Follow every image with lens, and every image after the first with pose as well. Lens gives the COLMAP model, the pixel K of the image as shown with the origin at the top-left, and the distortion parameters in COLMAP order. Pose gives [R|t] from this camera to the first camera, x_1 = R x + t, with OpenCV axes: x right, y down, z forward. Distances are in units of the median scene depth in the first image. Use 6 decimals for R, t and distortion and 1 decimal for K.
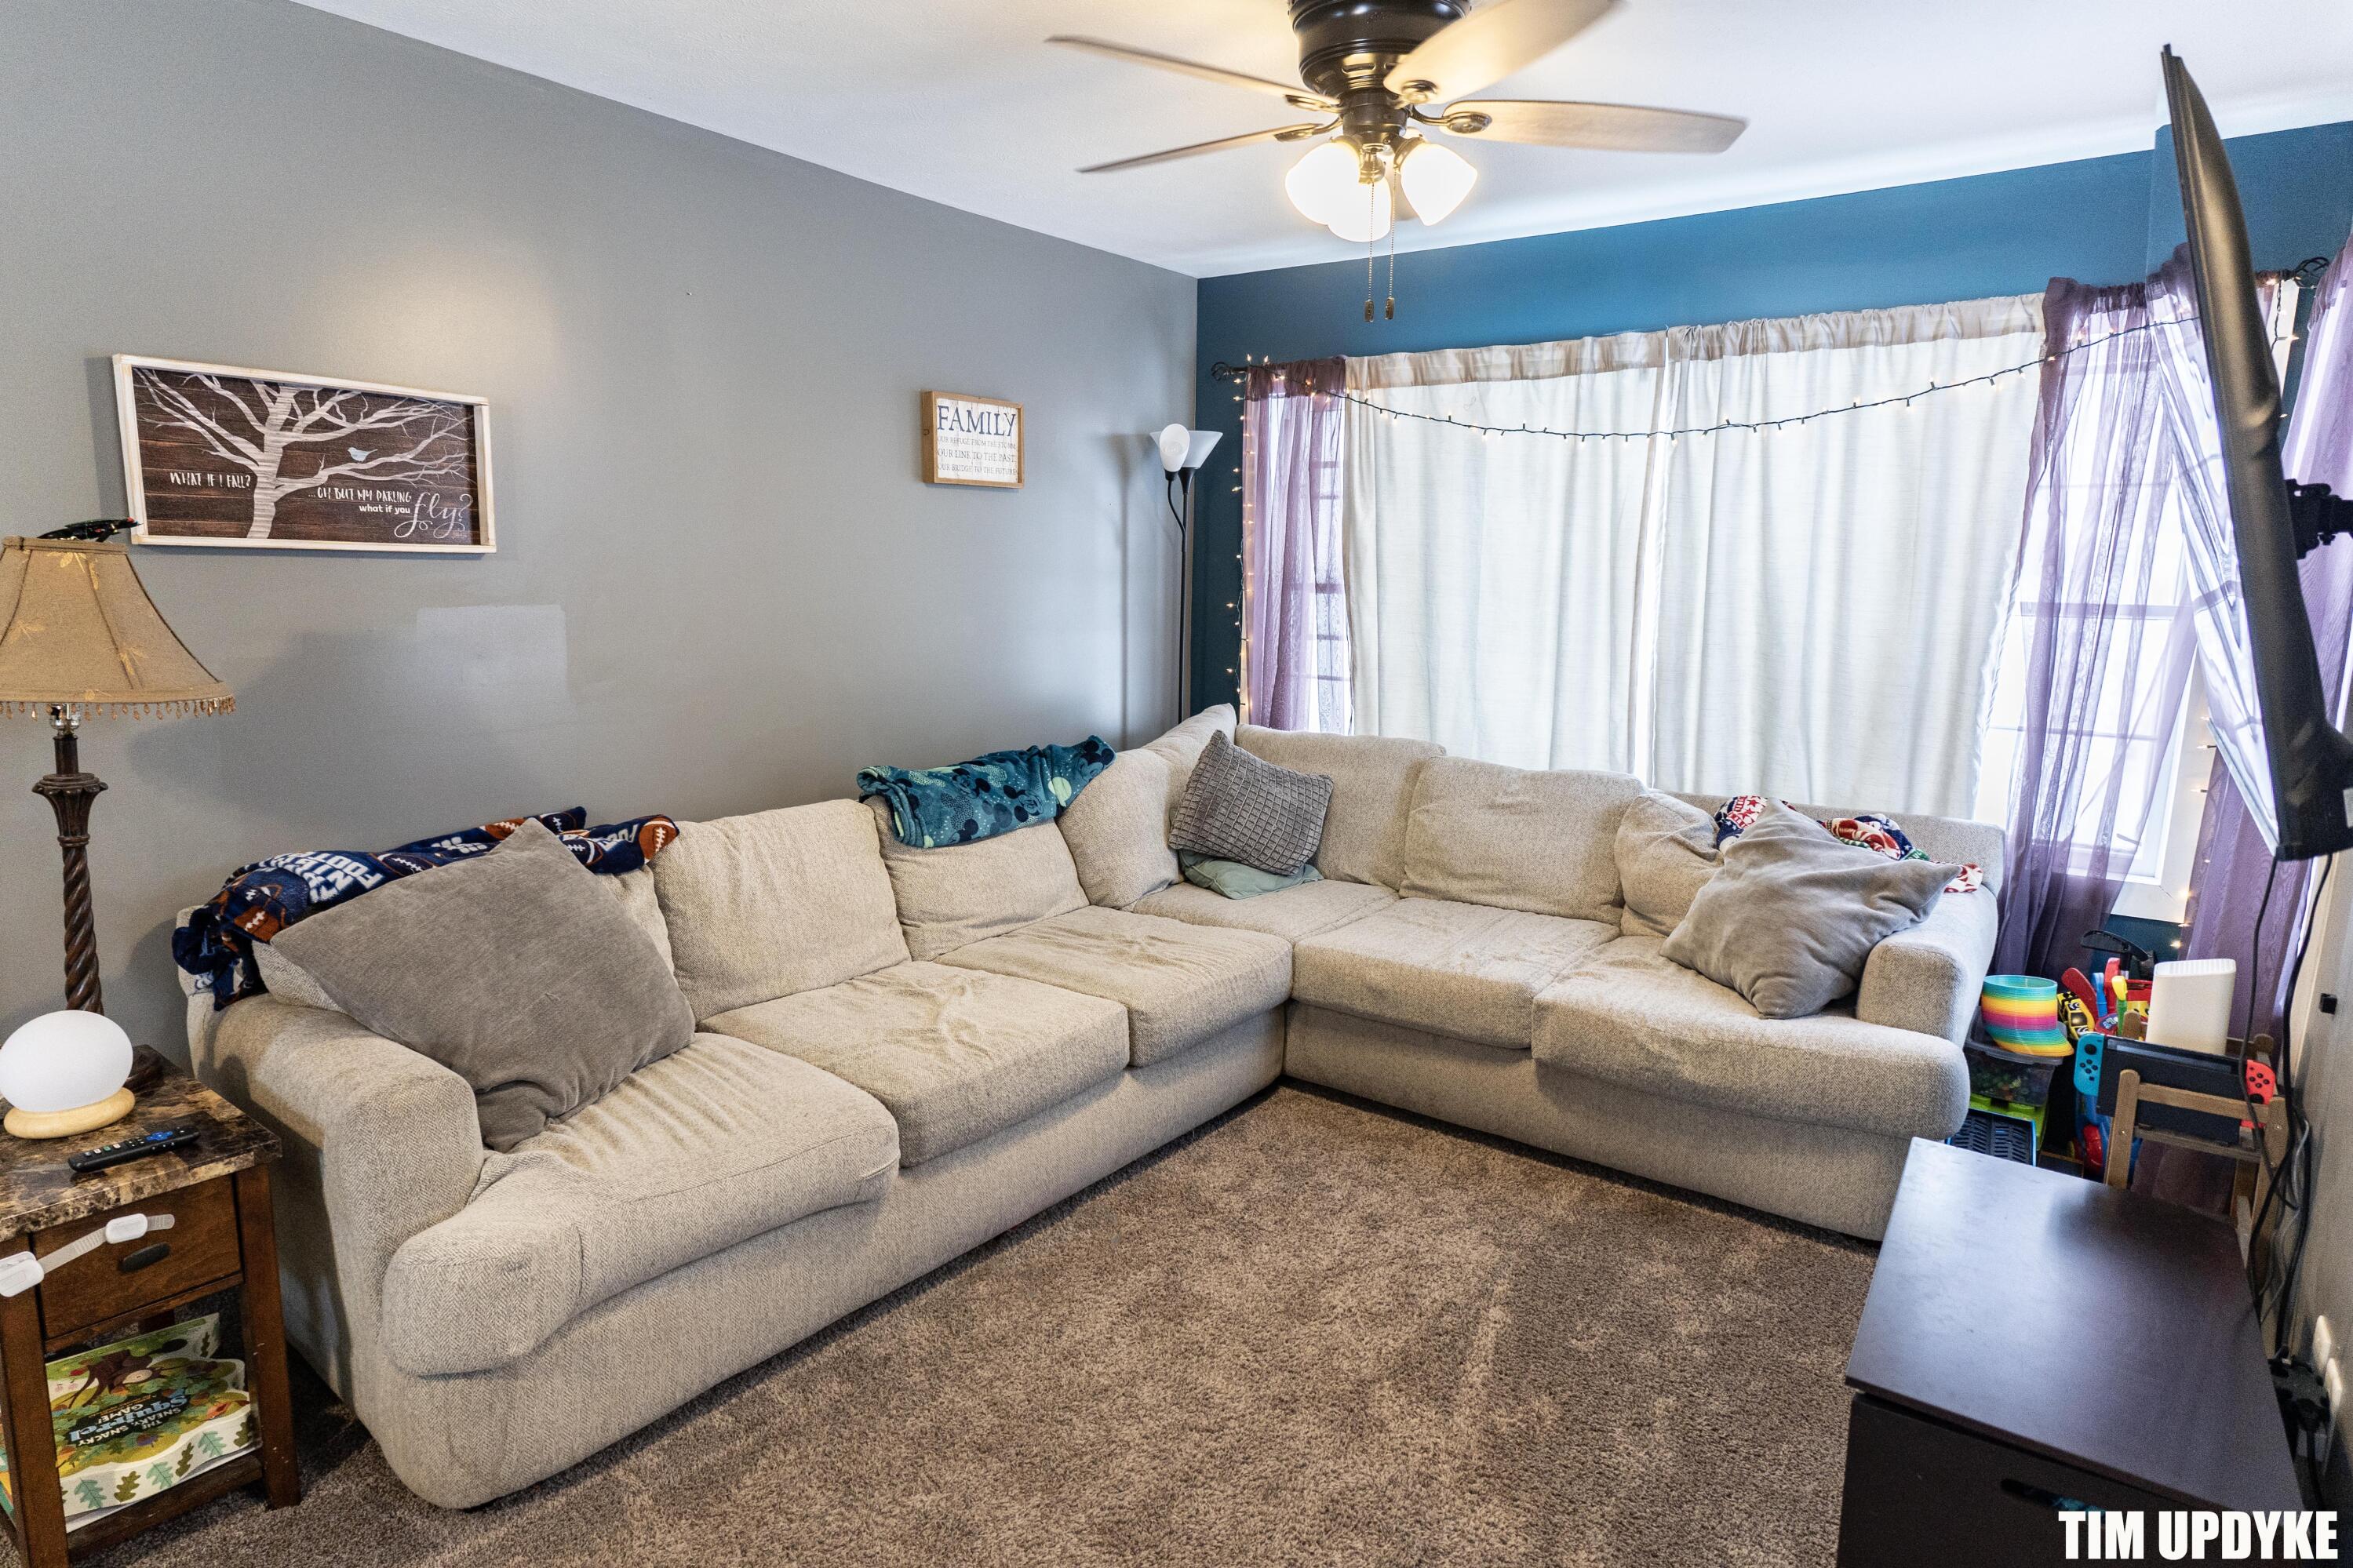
lens RADIAL K [[1310.5, 0, 1176.5], [0, 1310.5, 784.0], [0, 0, 1]] dist [-0.002855, 0.001051]
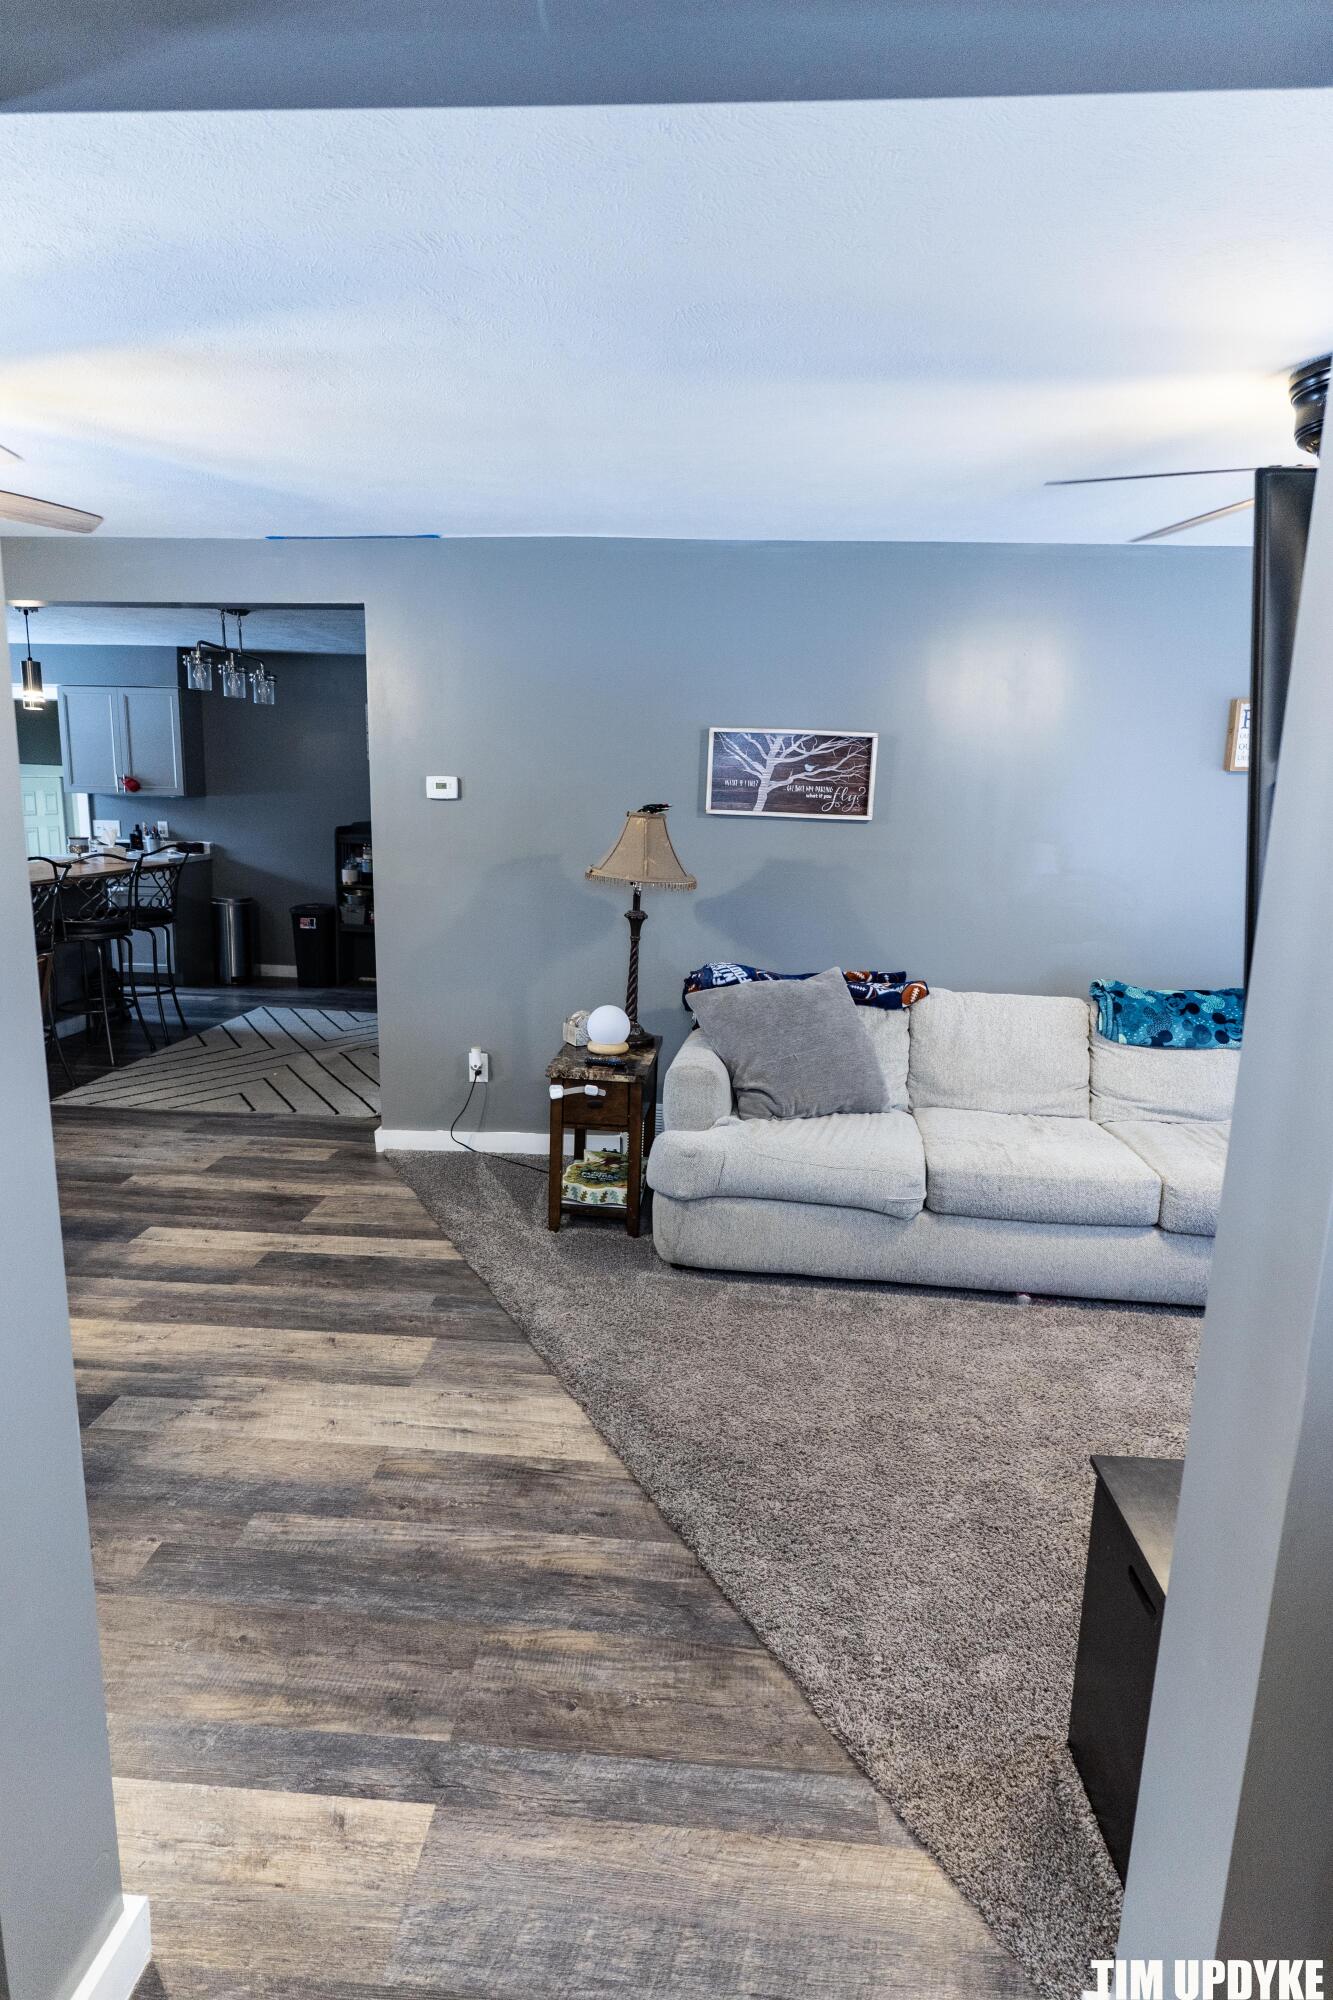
lens RADIAL K [[1085.4, 0, 658.7], [0, 1085.4, 1005.7], [0, 0, 1]] dist [-0.002337, 0.001155]
pose [[0.520774, 0.165250, -0.837548, 0.654268], [-0.163251, 0.982258, 0.092295, -0.019849], [0.837940, 0.088666, 0.538512, -0.011921]]
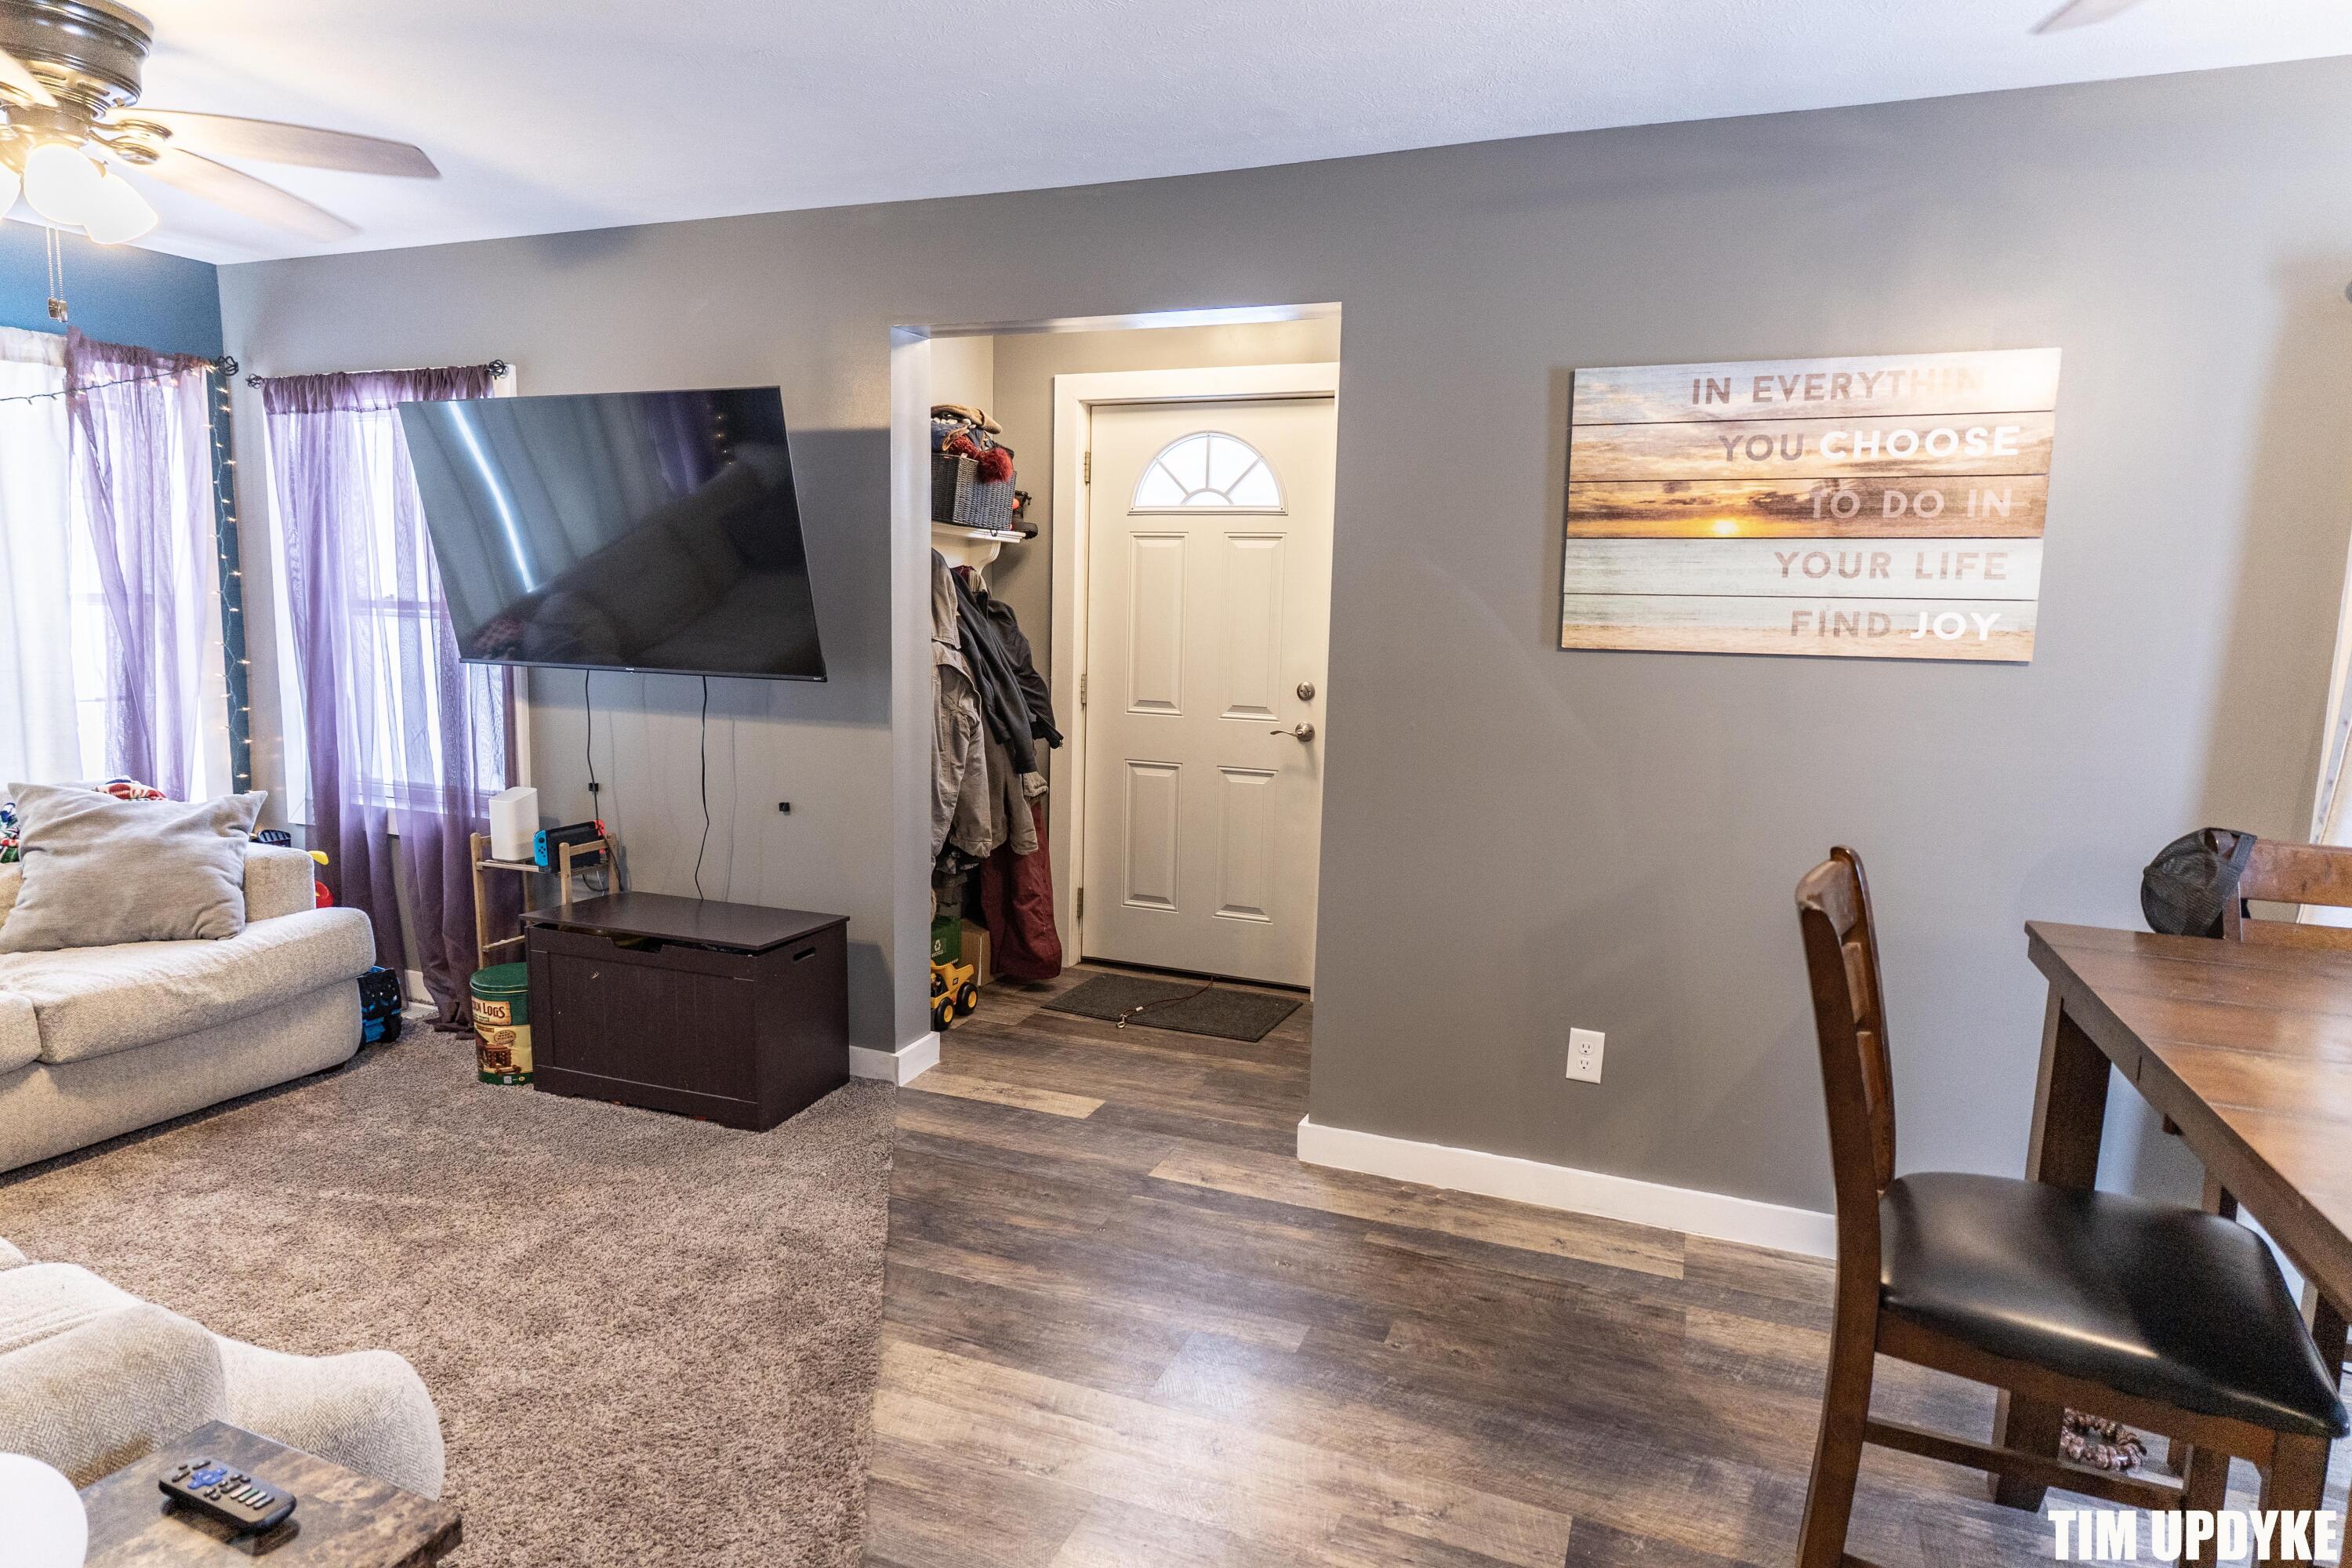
lens RADIAL K [[1349.8, 0, 1168.8], [0, 1349.8, 778.8], [0, 0, 1]] dist [0.000239, 0.000061]
pose [[-0.241004, -0.145439, 0.959565, -1.037322], [0.138273, 0.973476, 0.182276, -0.080444], [-0.960624, 0.176611, -0.214501, 0.447236]]
